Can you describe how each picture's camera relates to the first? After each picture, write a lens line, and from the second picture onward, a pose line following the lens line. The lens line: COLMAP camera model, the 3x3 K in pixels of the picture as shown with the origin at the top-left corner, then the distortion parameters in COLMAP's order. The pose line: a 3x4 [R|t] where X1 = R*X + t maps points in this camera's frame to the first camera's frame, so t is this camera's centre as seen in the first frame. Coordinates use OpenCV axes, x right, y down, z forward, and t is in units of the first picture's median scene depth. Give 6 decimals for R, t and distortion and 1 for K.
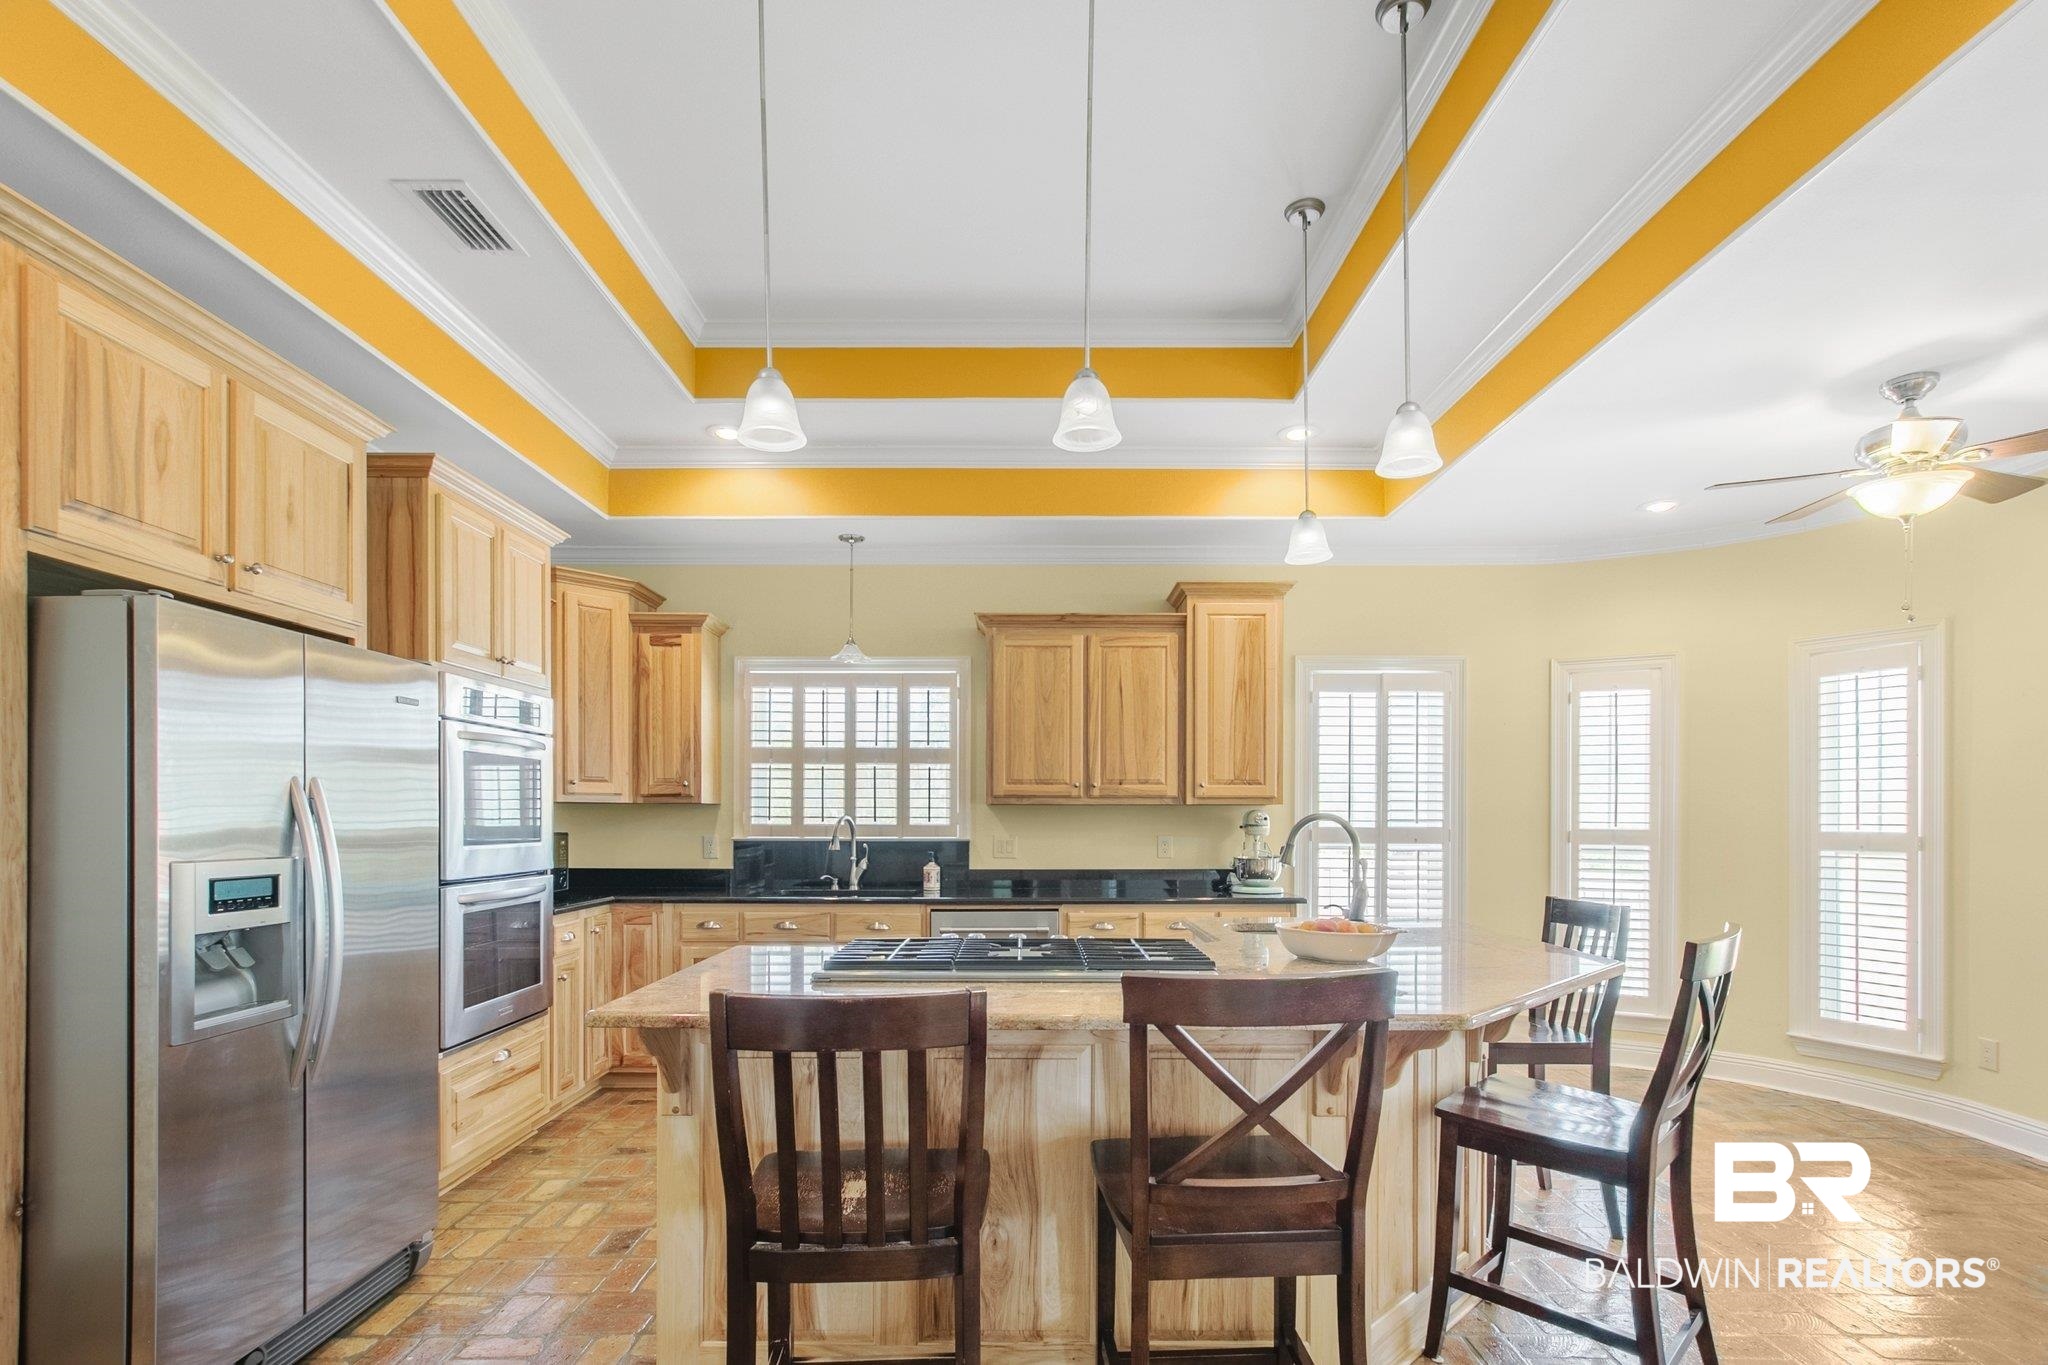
lens RADIAL K [[966.2, 0, 1064.9], [0, 966.2, 817.9], [0, 0, 1]] dist [-0.010982, 0.001907]
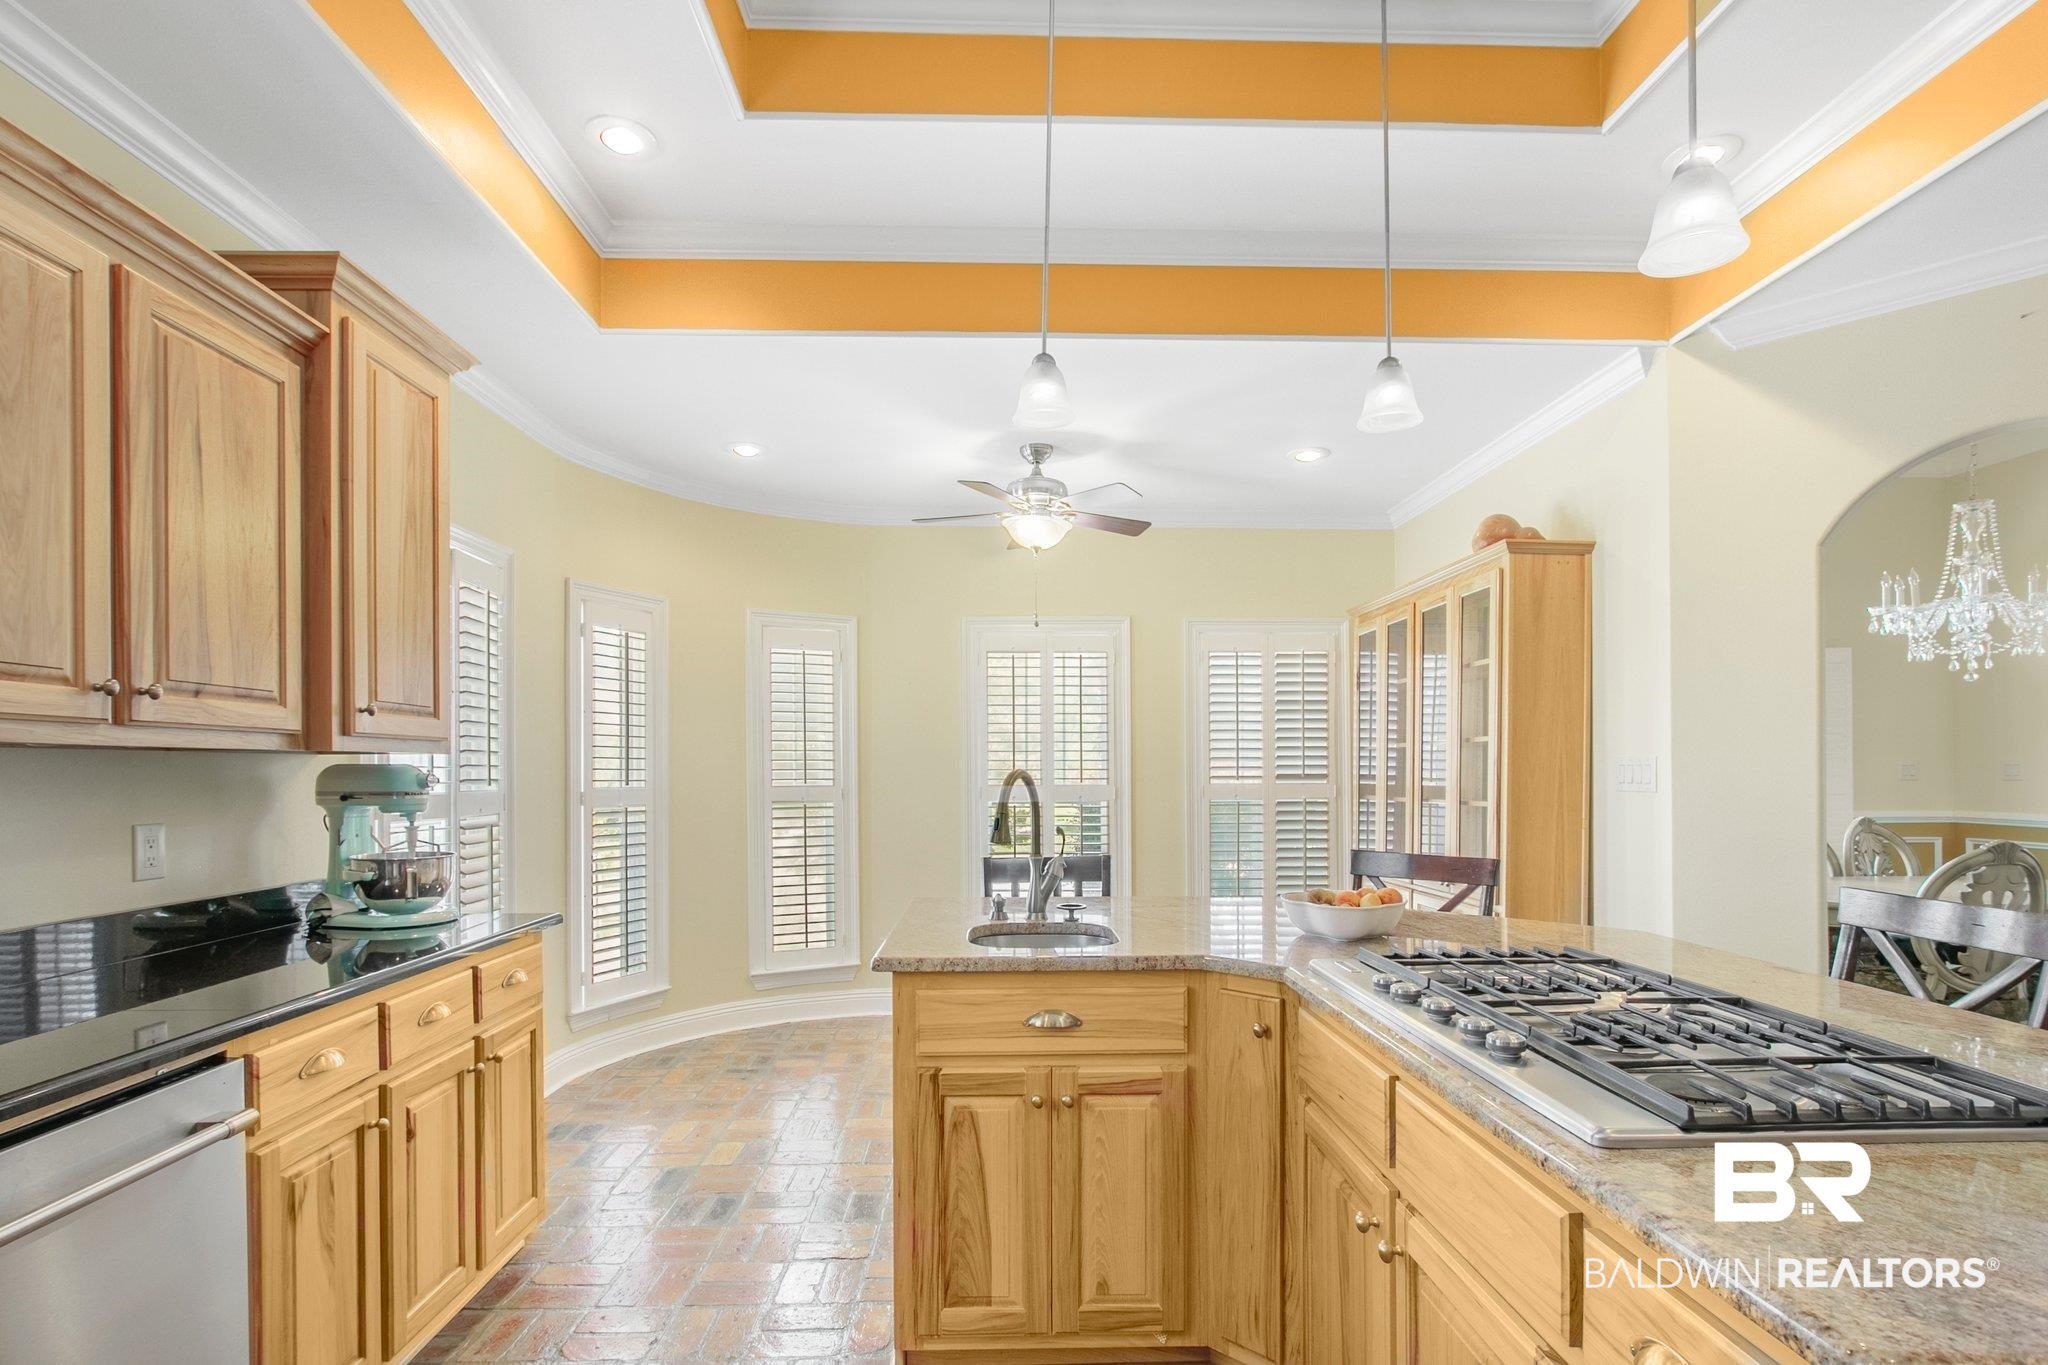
lens RADIAL K [[966.2, 0, 1021.3], [0, 966.2, 771.3], [0, 0, 1]] dist [-0.010982, 0.001907]
pose [[0.023858, -0.002949, 0.999711, -0.317805], [0.003105, 0.999991, 0.002876, -0.004605], [-0.999711, 0.003035, 0.023867, 0.666105]]
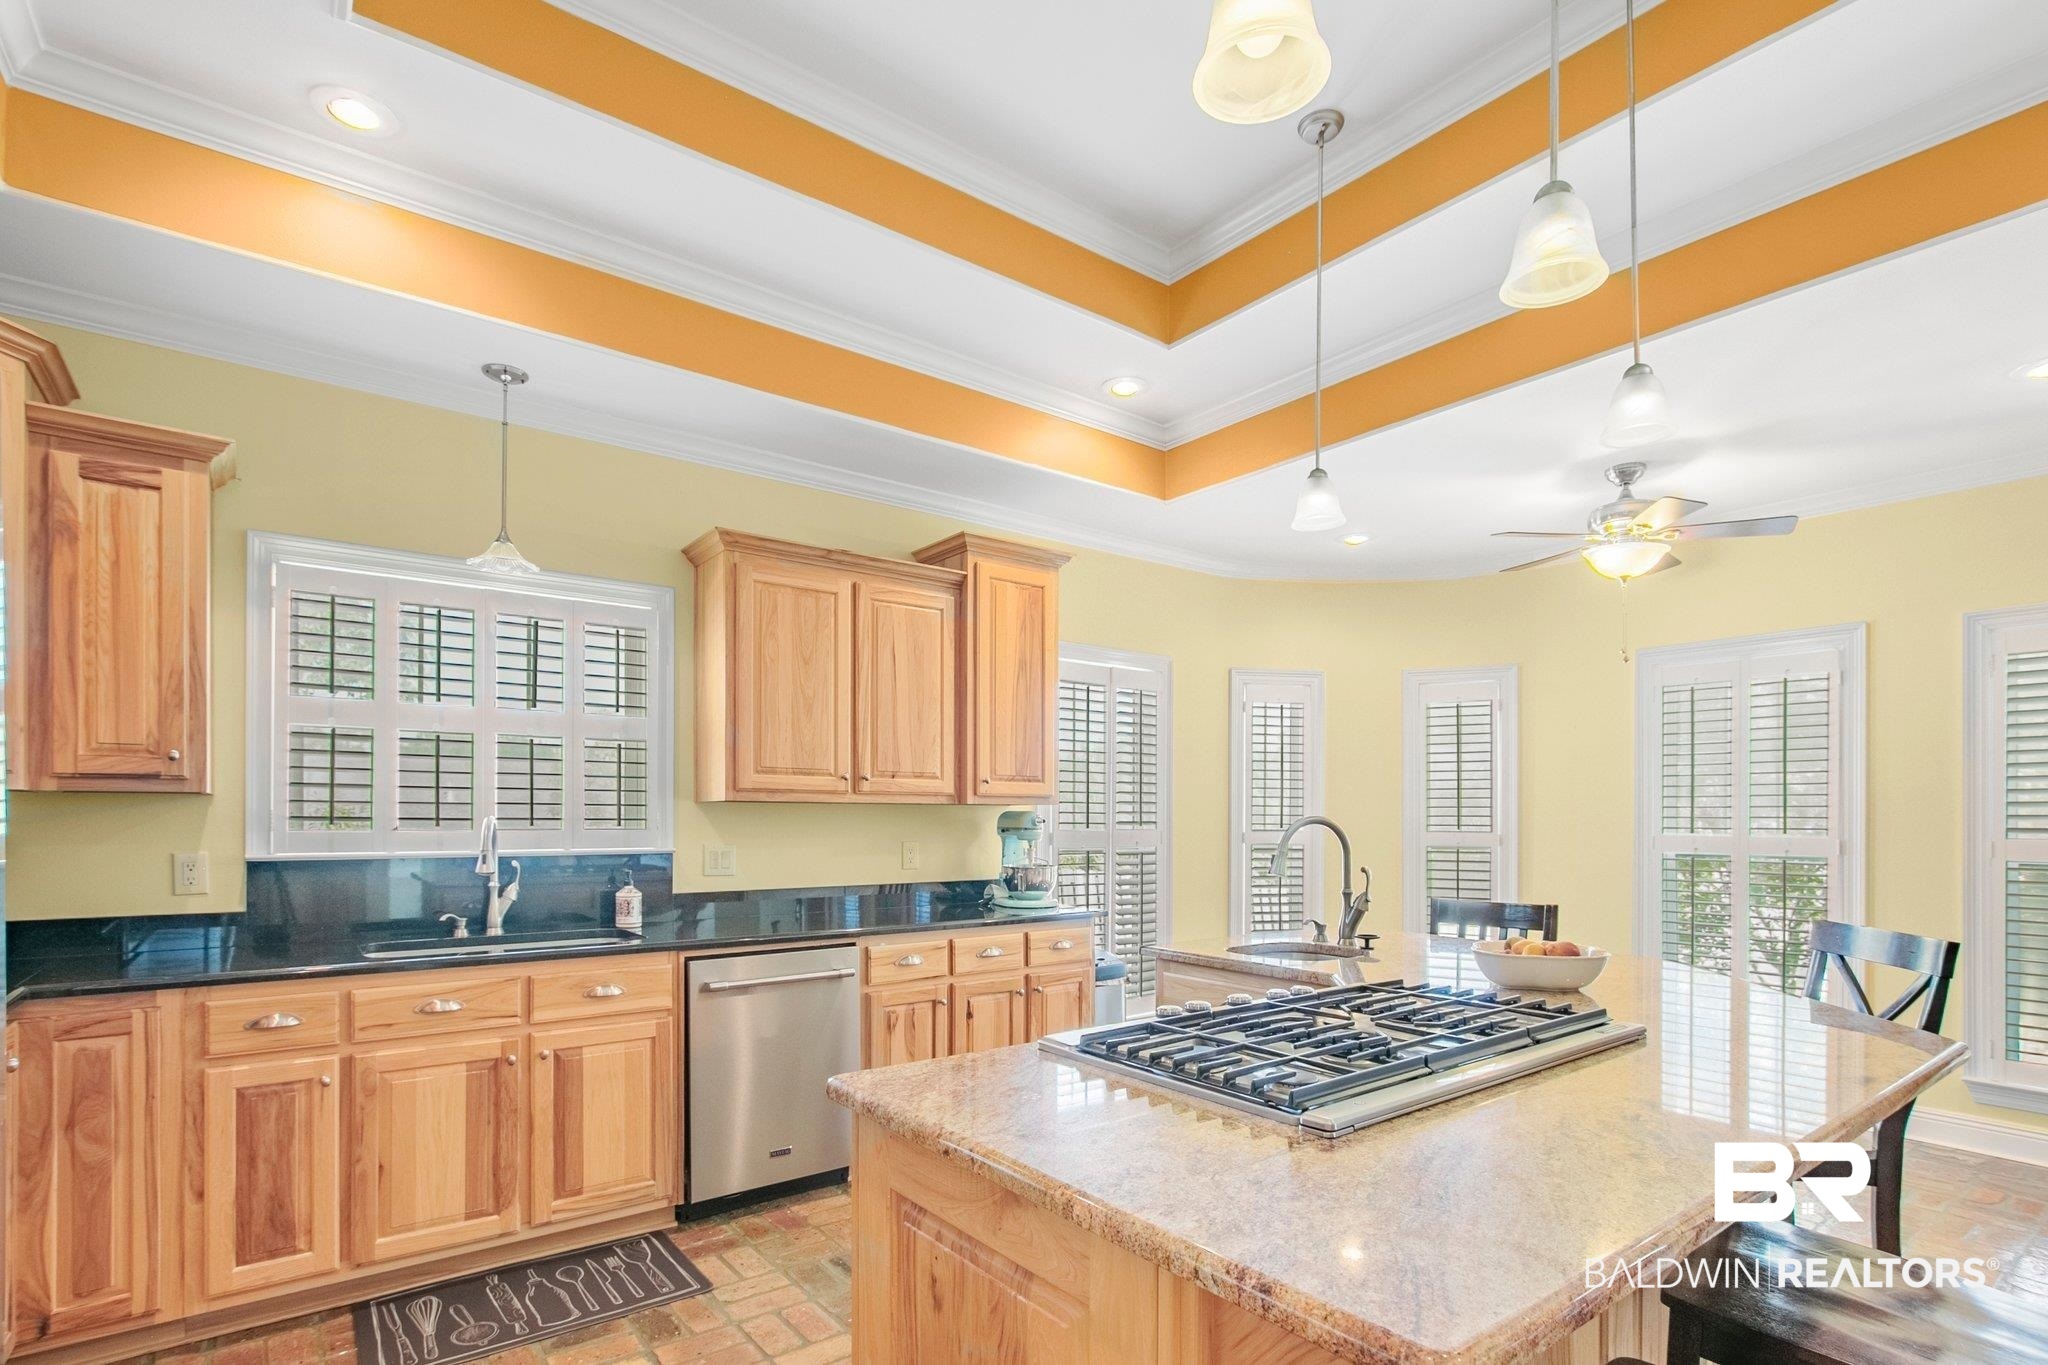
lens RADIAL K [[966.2, 0, 1048.3], [0, 966.2, 816.6], [0, 0, 1]] dist [-0.010982, 0.001907]
pose [[0.810078, 0.001642, 0.586320, -0.302719], [-0.002301, 0.999997, 0.000378, -0.003292], [-0.586318, -0.001655, 0.810079, 0.289629]]
